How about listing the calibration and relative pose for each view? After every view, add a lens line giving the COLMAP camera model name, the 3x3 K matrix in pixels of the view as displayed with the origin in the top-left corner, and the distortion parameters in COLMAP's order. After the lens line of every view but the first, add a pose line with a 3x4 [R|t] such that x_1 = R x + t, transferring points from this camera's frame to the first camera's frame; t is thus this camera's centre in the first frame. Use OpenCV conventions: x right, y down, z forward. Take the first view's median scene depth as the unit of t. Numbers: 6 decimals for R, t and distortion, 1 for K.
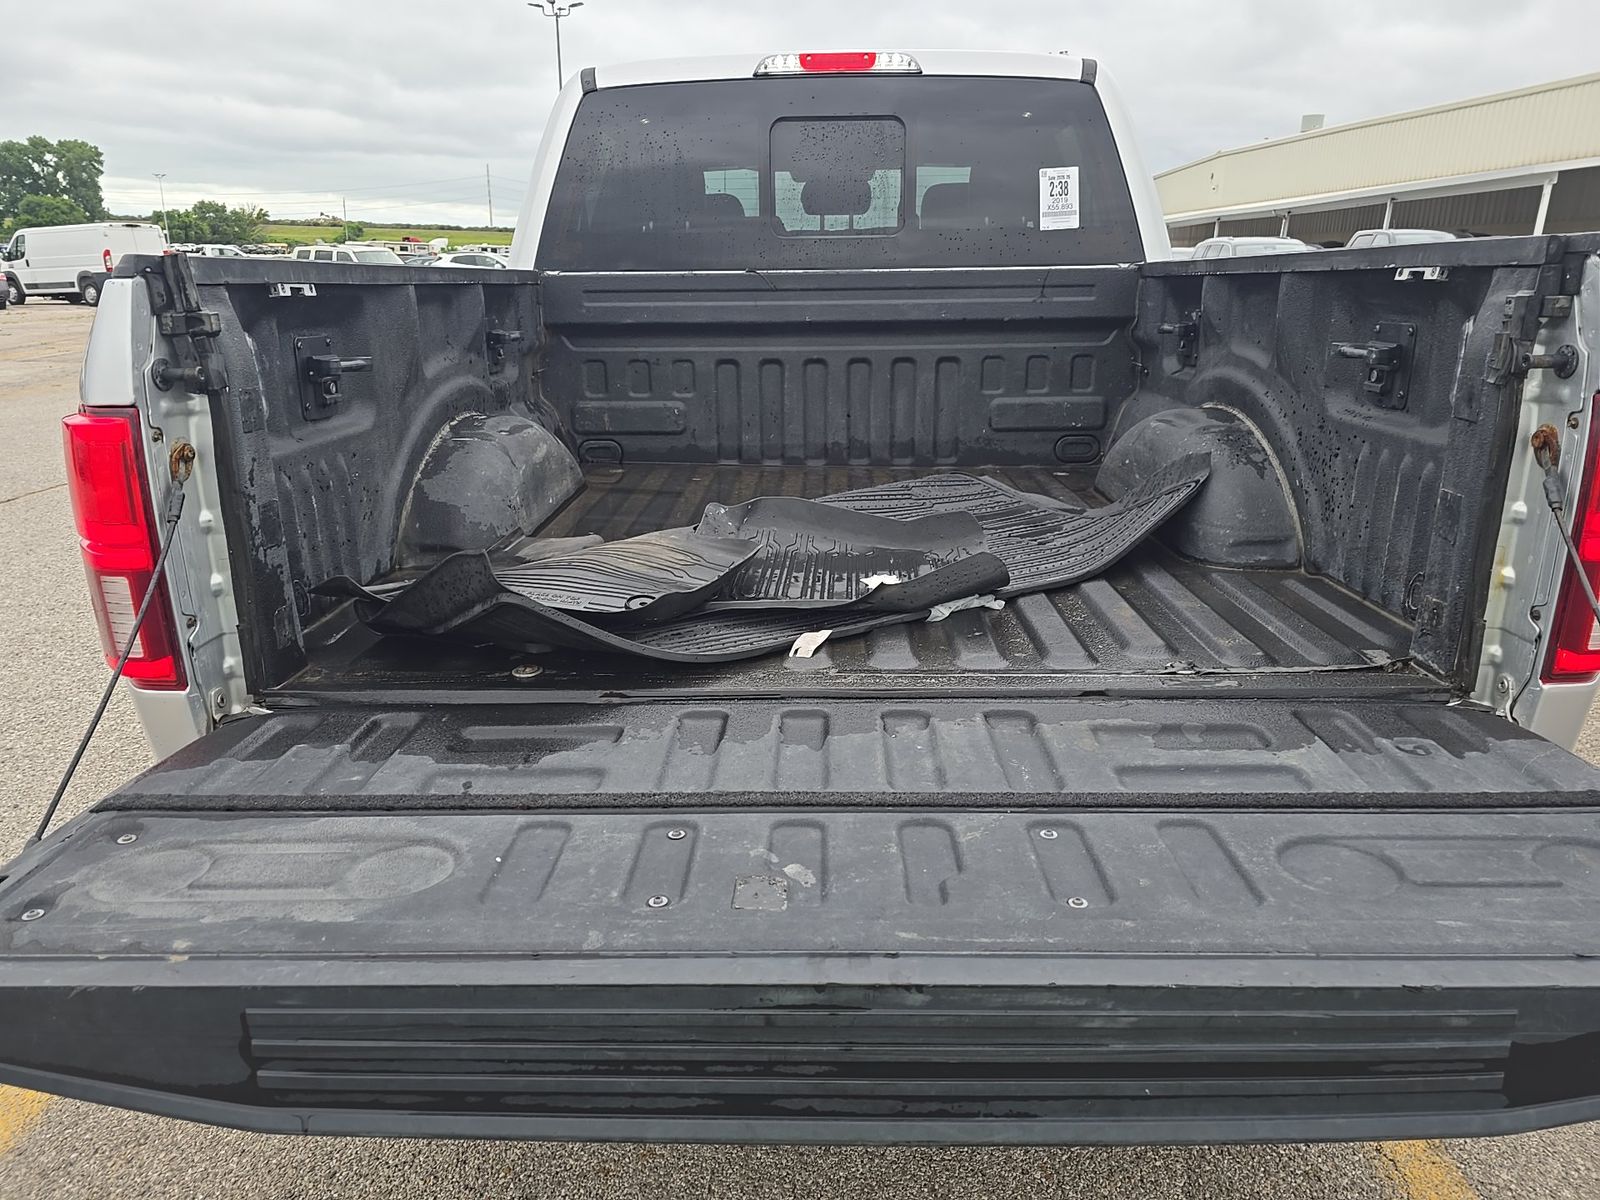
lens RADIAL K [[1058.8, 0, 800.1], [0, 1058.8, 606.8], [0, 0, 1]] dist [0.062561, -0.060894]
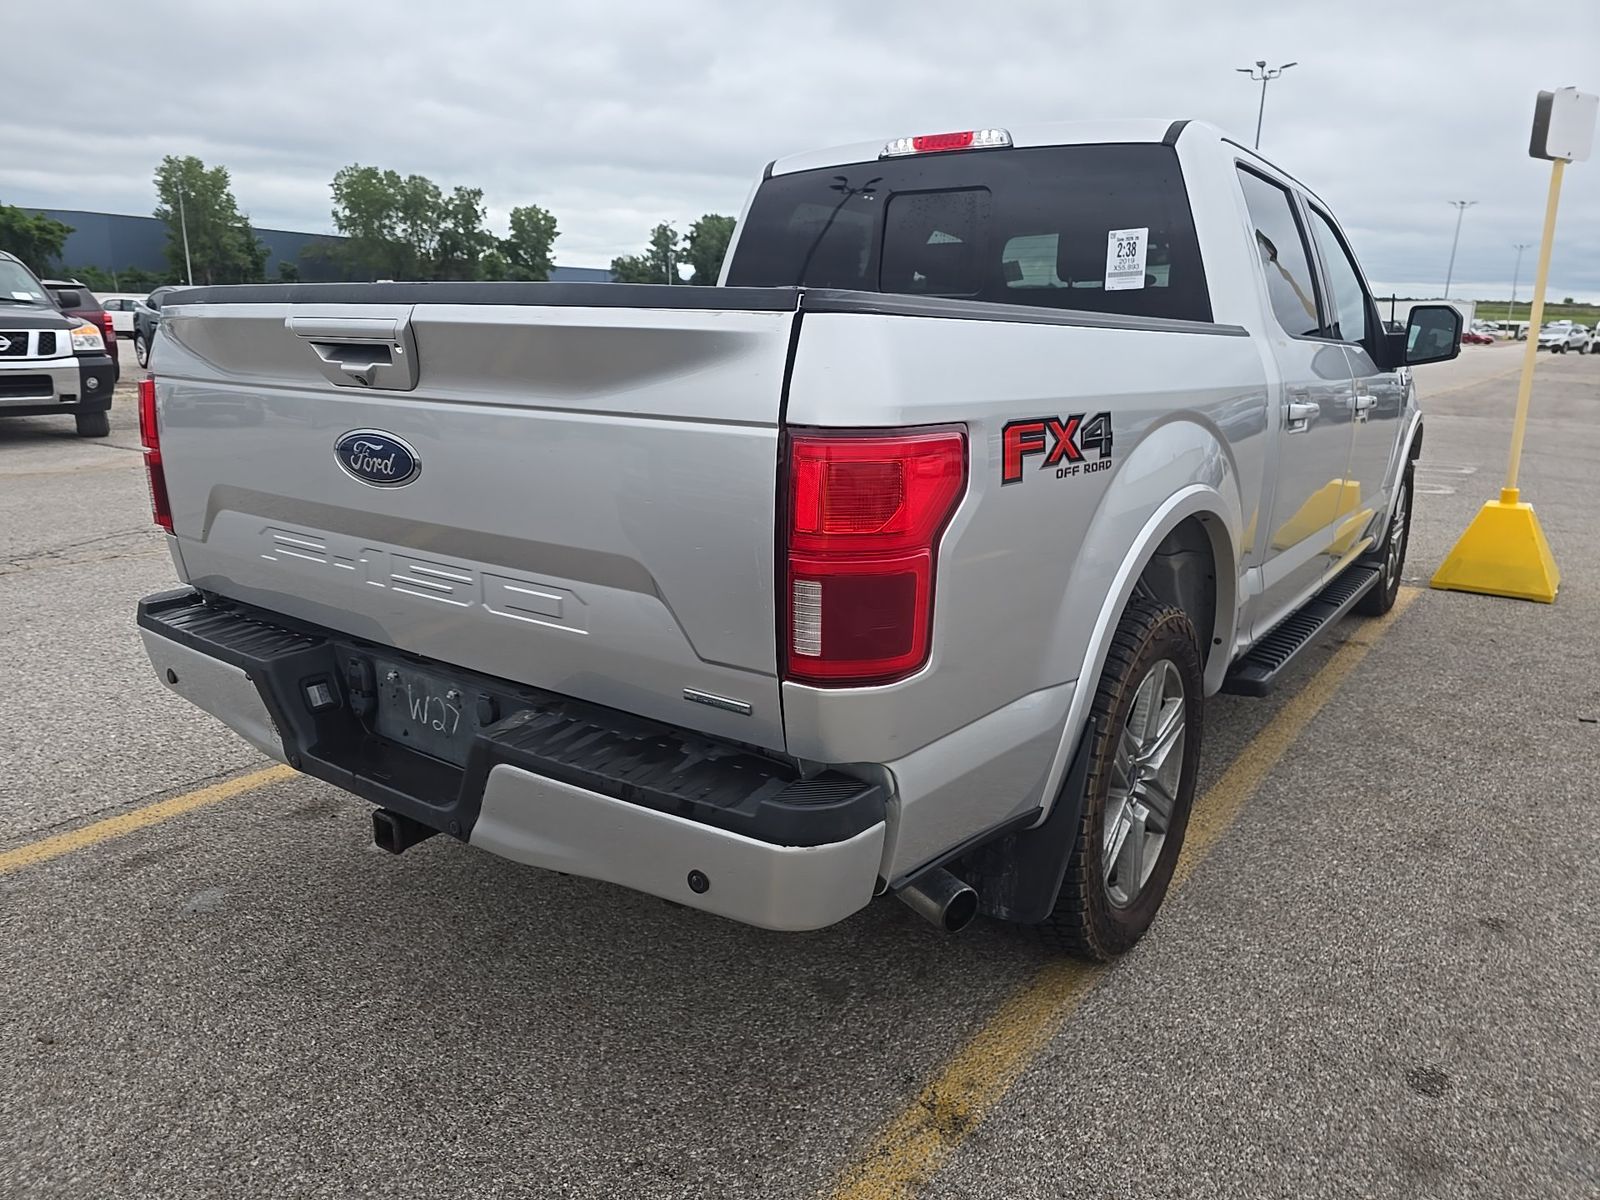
lens RADIAL K [[1074.4, 0, 797.8], [0, 1074.4, 605.9], [0, 0, 1]] dist [0.066726, -0.064163]
pose [[0.824122, 0.165054, -0.541831, 0.600038], [-0.196482, 0.980507, -0.000162, -0.004506], [0.531243, 0.106594, 0.840487, 0.020755]]
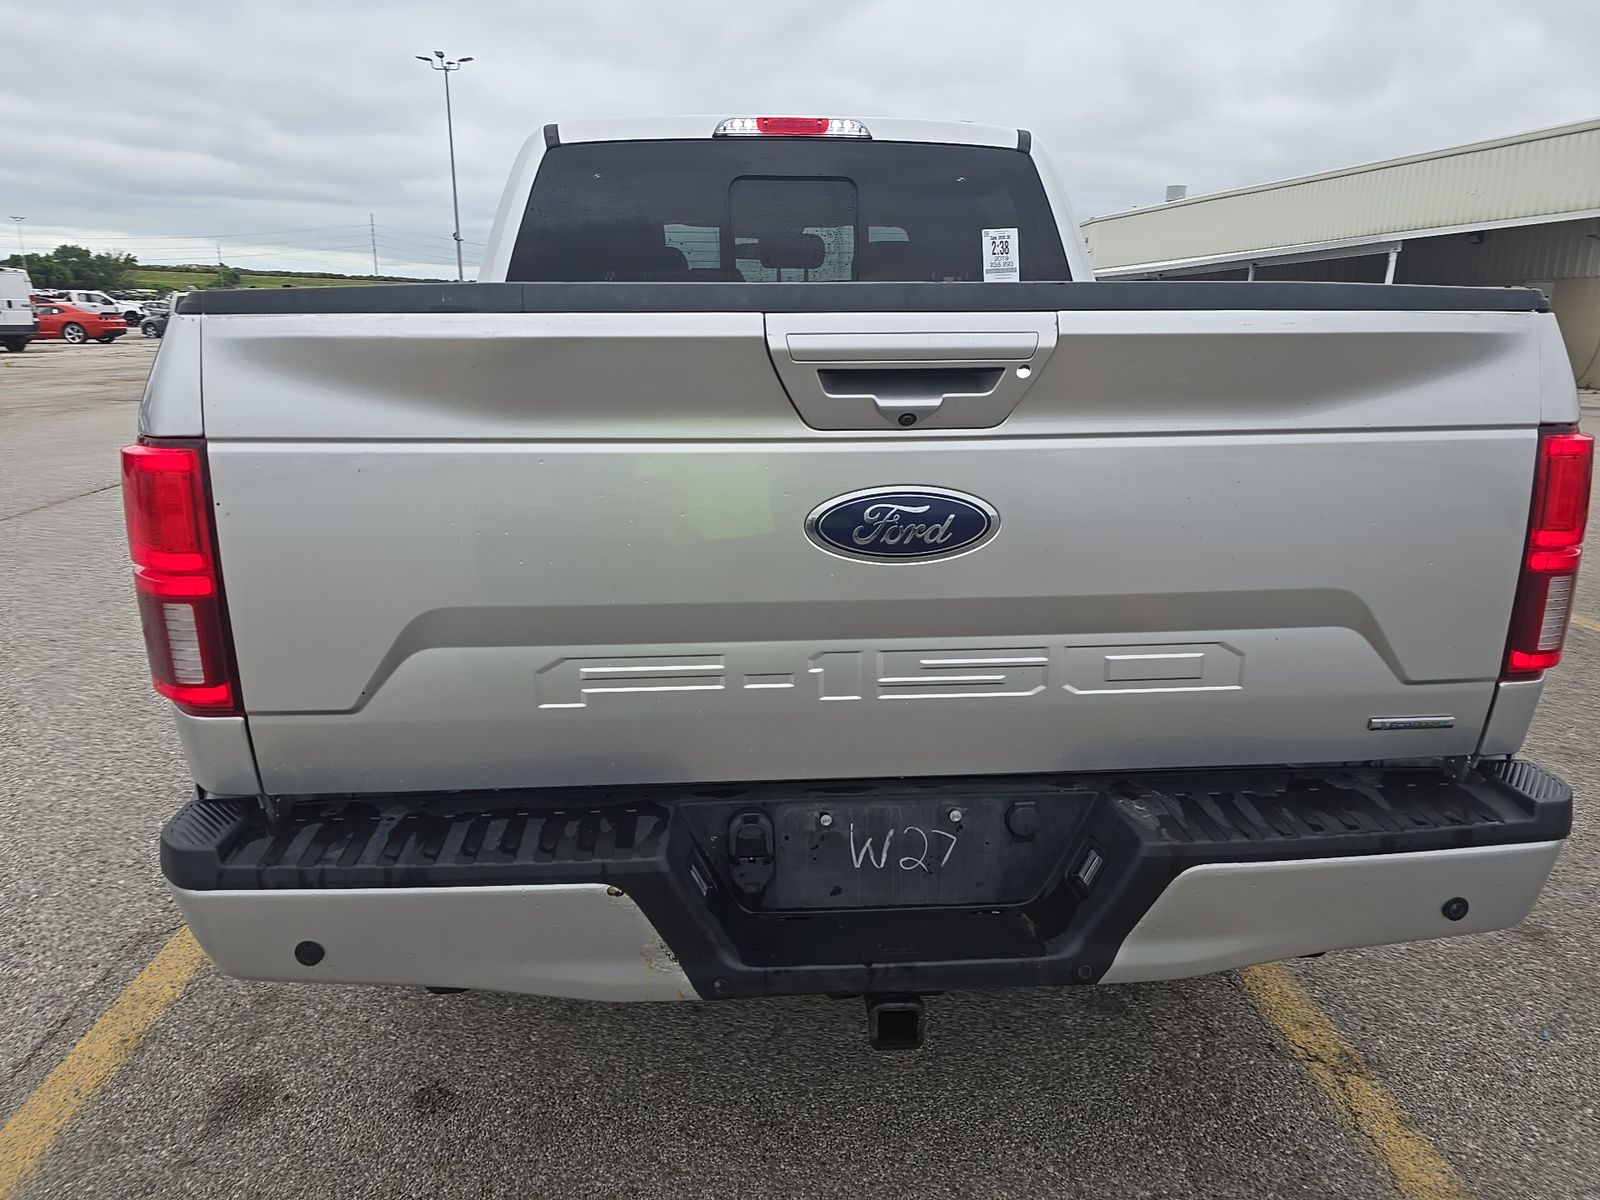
lens RADIAL K [[1060.2, 0, 794.6], [0, 1060.2, 604.0], [0, 0, 1]] dist [0.084033, -0.081358]
pose [[0.995813, -0.012385, 0.090567, -0.064984], [0.016913, 0.998636, -0.049404, 0.014692], [-0.089831, 0.050729, 0.994664, -0.030122]]
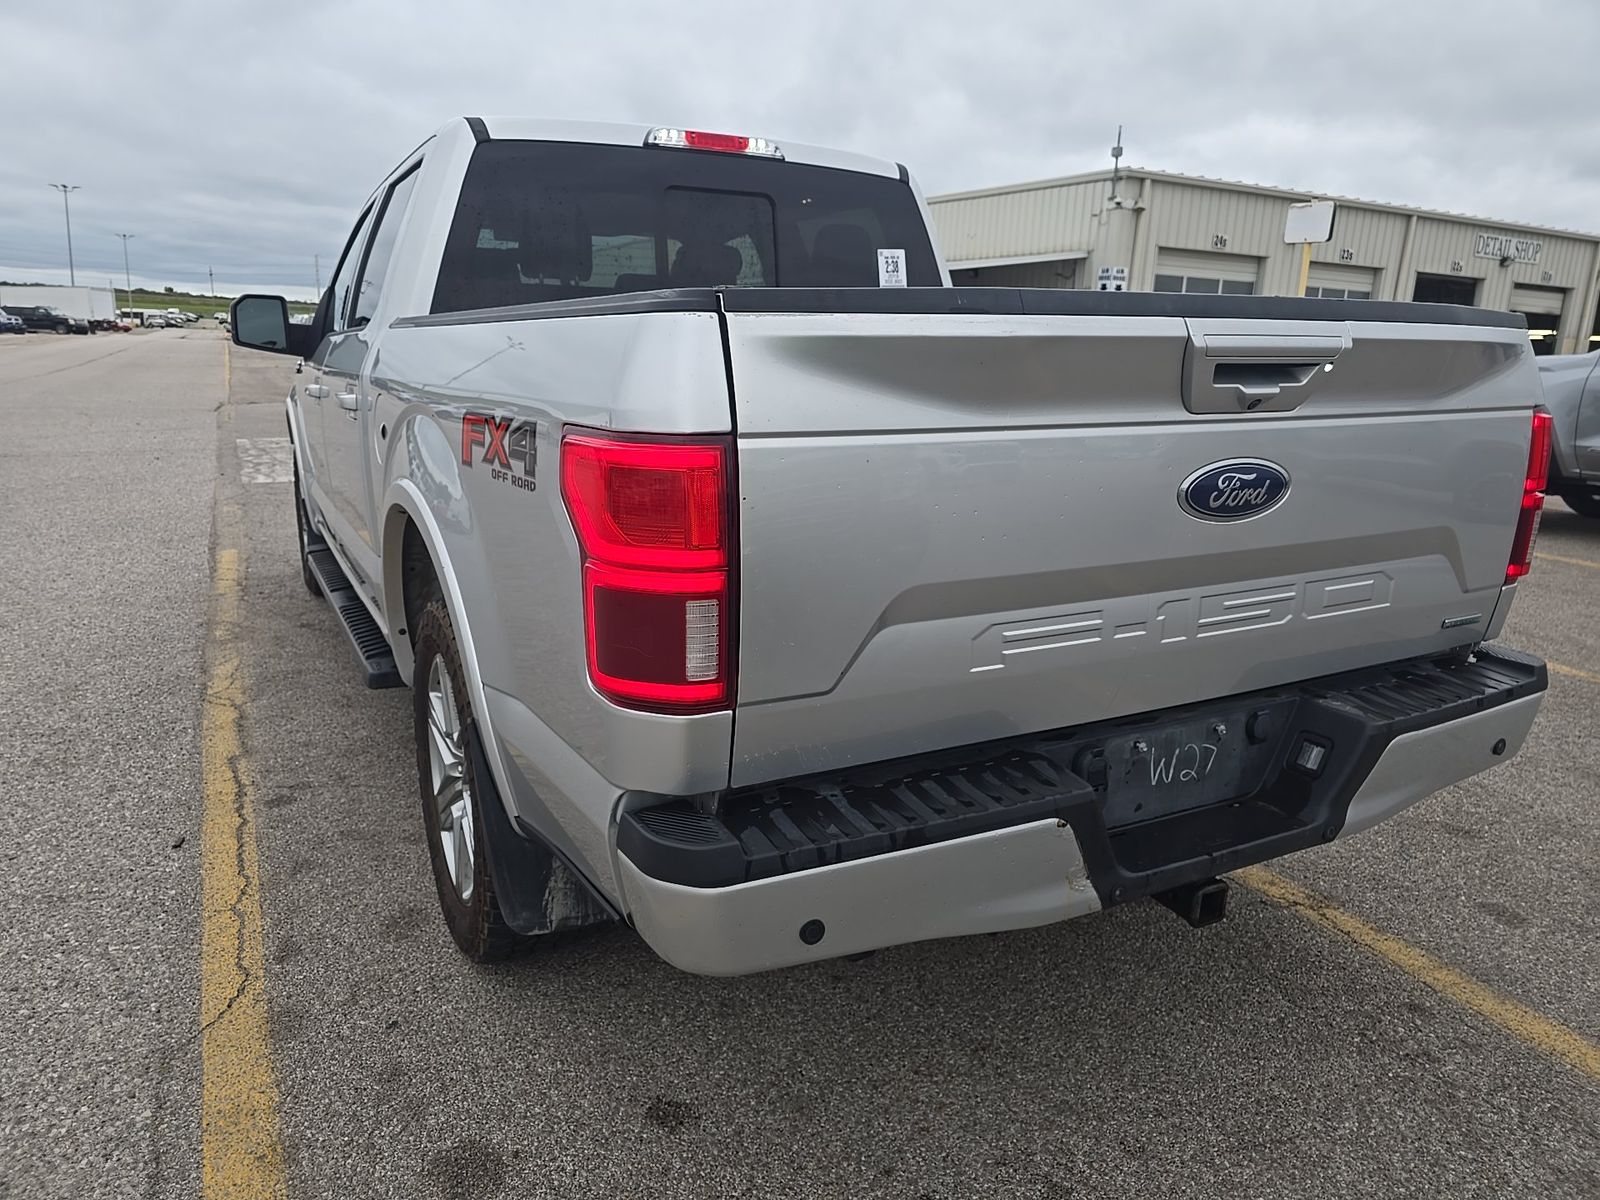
lens RADIAL K [[1074.4, 0, 797.8], [0, 1074.4, 605.9], [0, 0, 1]] dist [0.066726, -0.064163]
pose [[0.871934, -0.093523, 0.480609, -0.468360], [0.124405, 0.991692, -0.032723, 0.009711], [-0.473555, 0.088322, 0.876324, 0.029444]]
